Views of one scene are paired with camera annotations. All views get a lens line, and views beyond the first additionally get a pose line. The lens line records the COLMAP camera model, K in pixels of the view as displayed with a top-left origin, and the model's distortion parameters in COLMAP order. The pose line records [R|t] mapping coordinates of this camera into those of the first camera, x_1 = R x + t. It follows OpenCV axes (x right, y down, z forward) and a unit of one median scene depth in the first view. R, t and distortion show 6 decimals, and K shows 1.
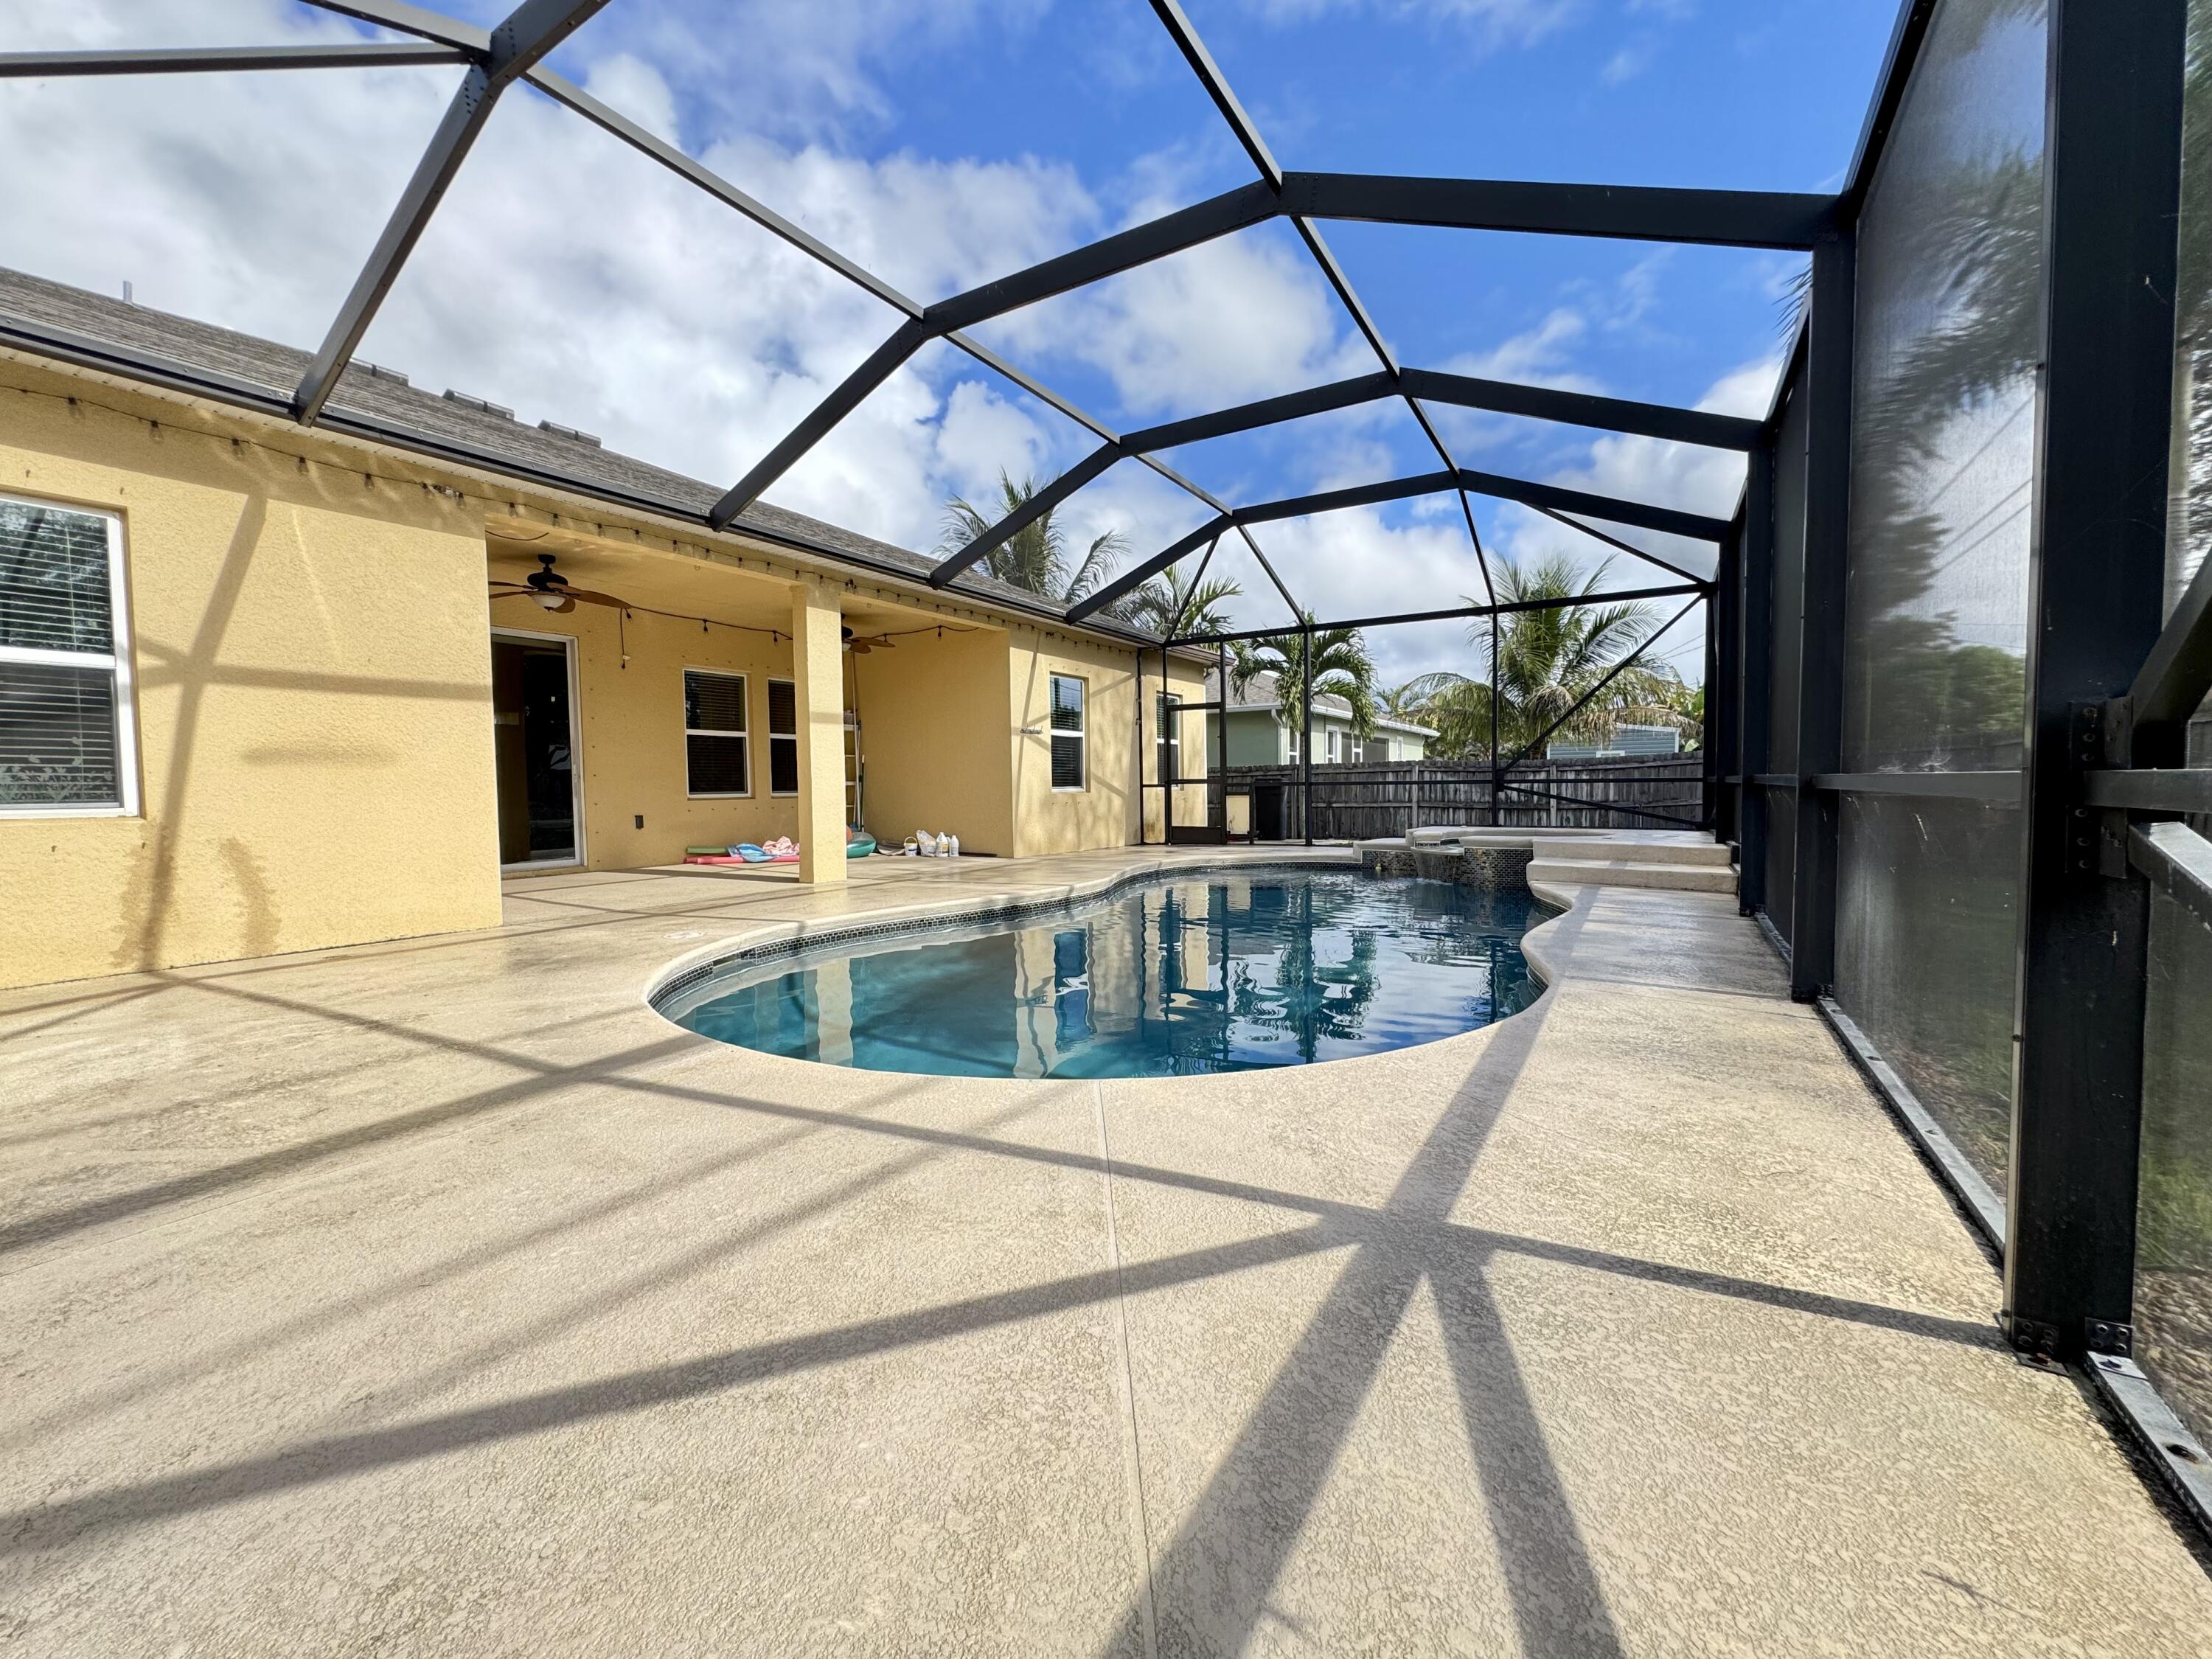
lens RADIAL K [[890.1, 0, 1099.6], [0, 890.1, 834.2], [0, 0, 1]] dist [0.001453, 0.000113]
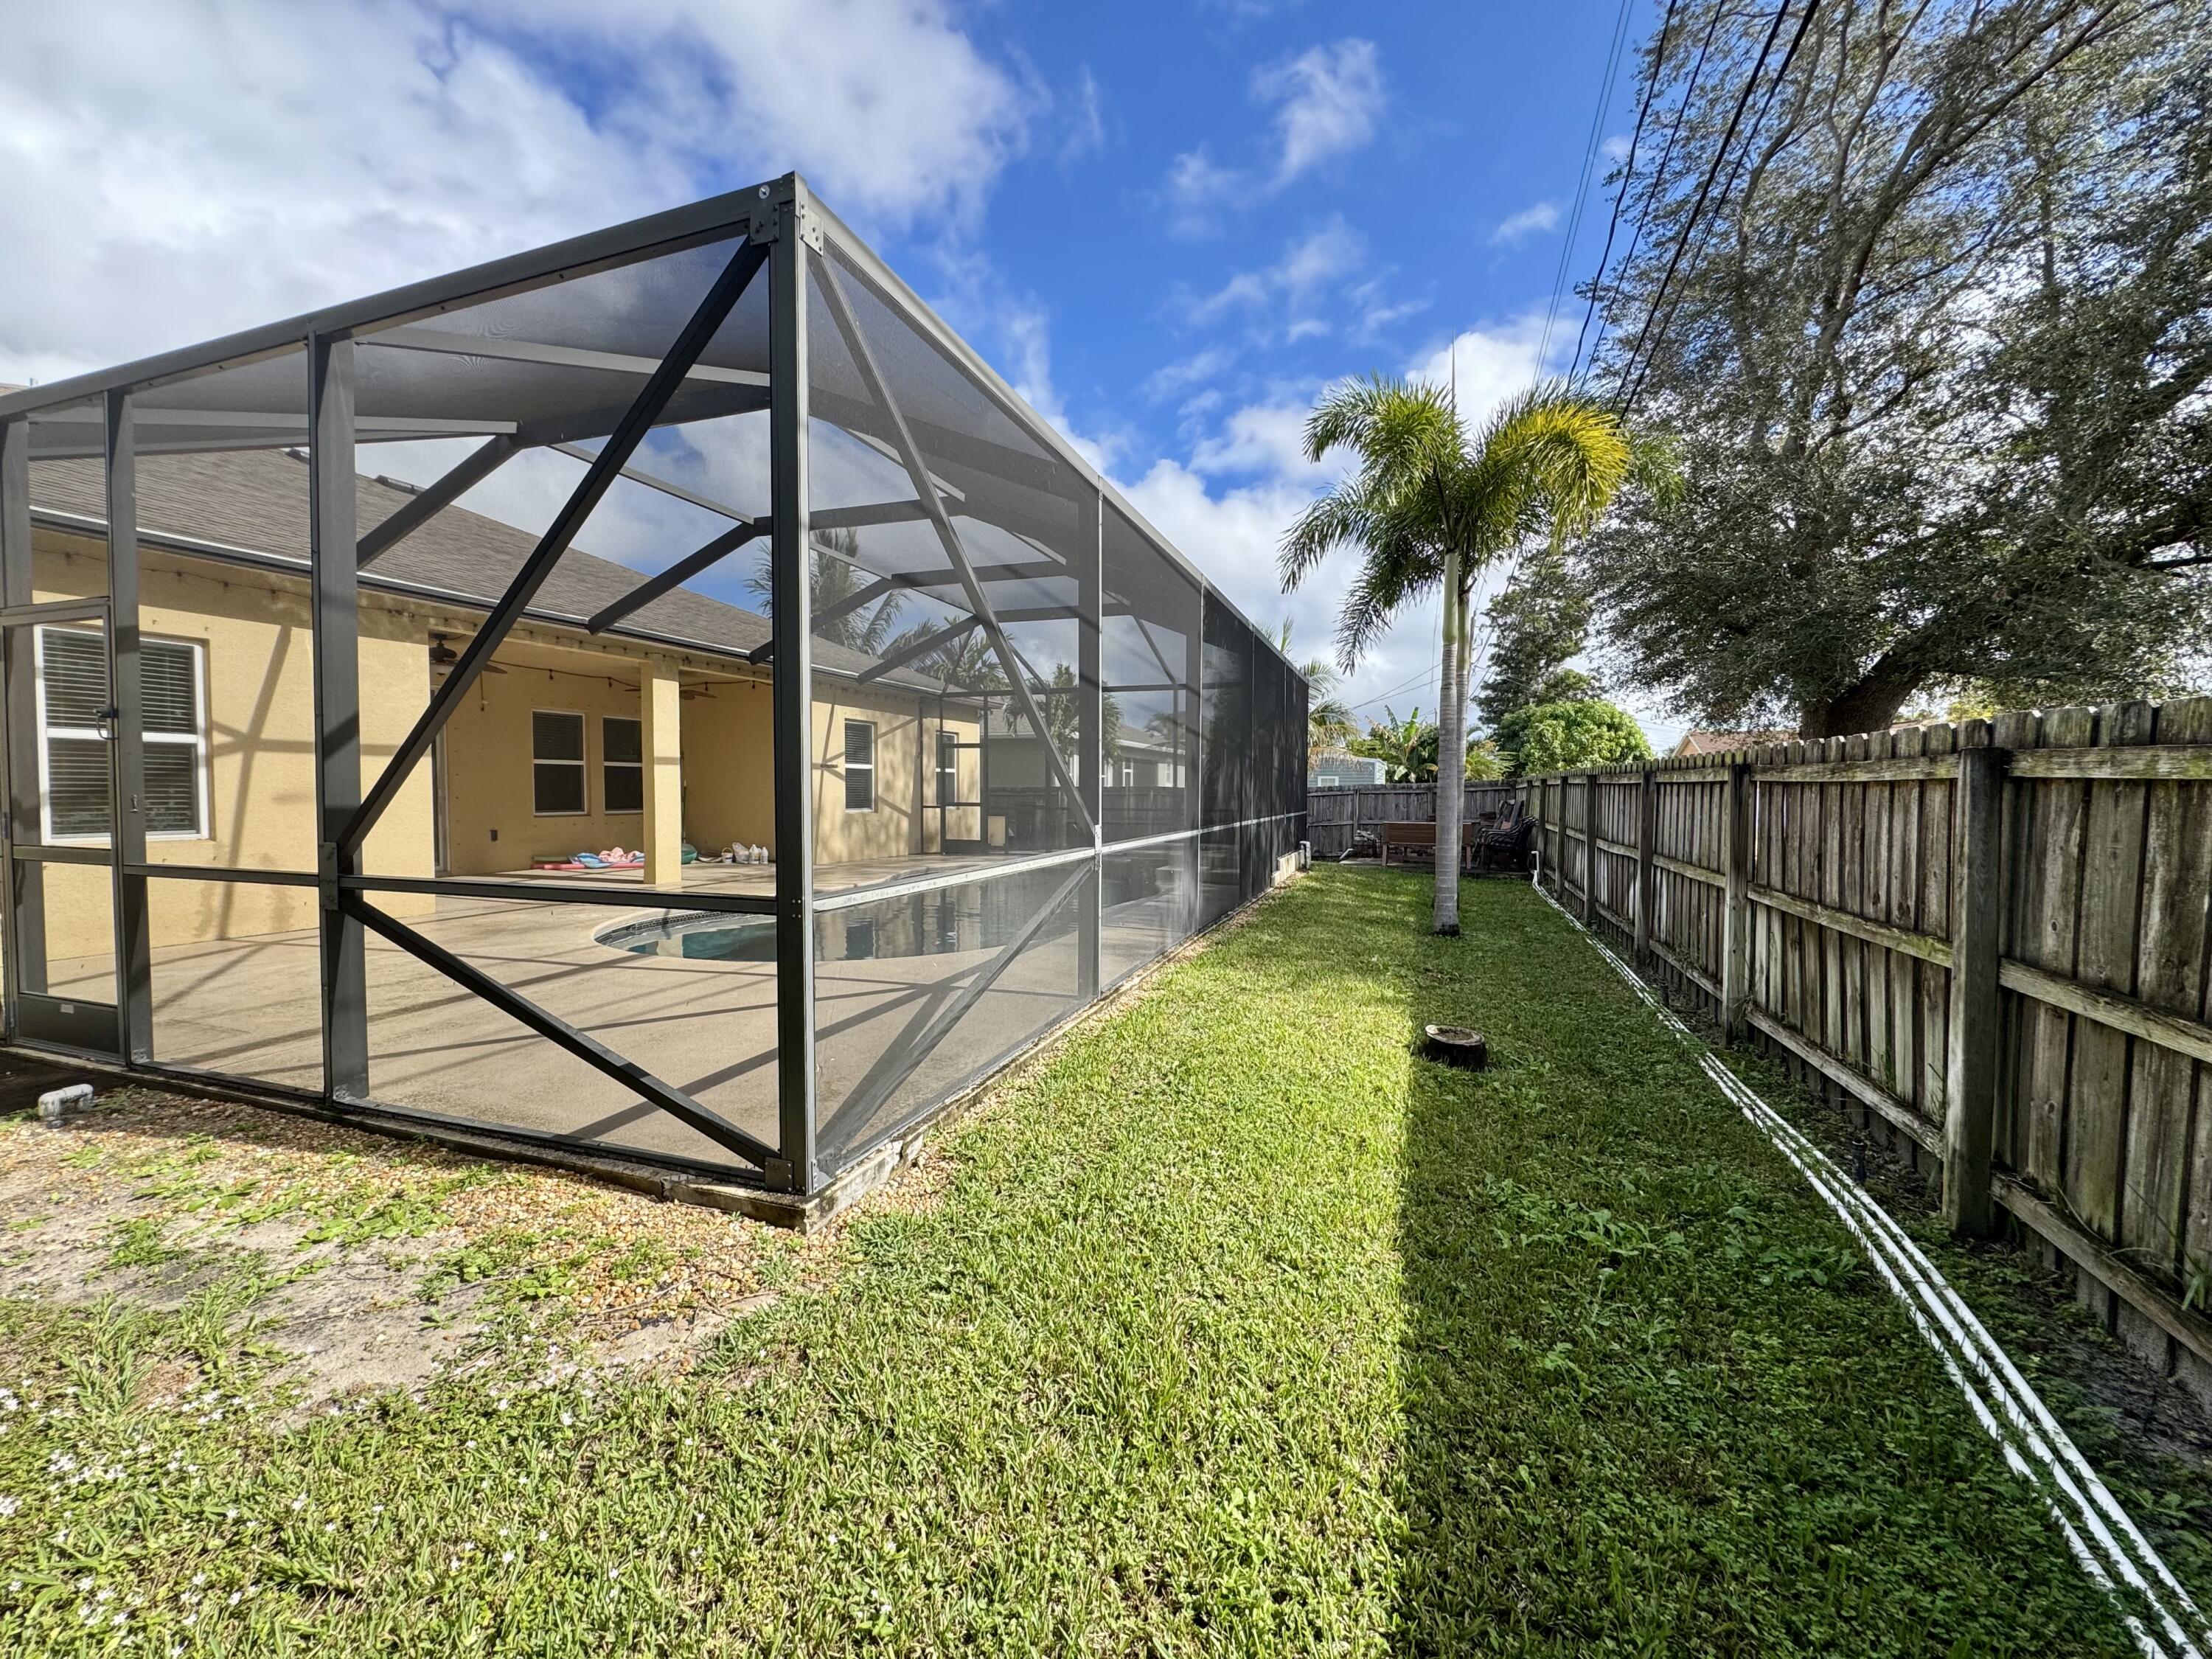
lens RADIAL K [[890.1, 0, 1107.9], [0, 890.1, 819.3], [0, 0, 1]] dist [0.001453, 0.000113]
pose [[0.976342, 0.011294, 0.215939, 0.039070], [-0.006527, 0.999719, -0.022774, -0.011894], [-0.216135, 0.020826, 0.976141, -0.334535]]
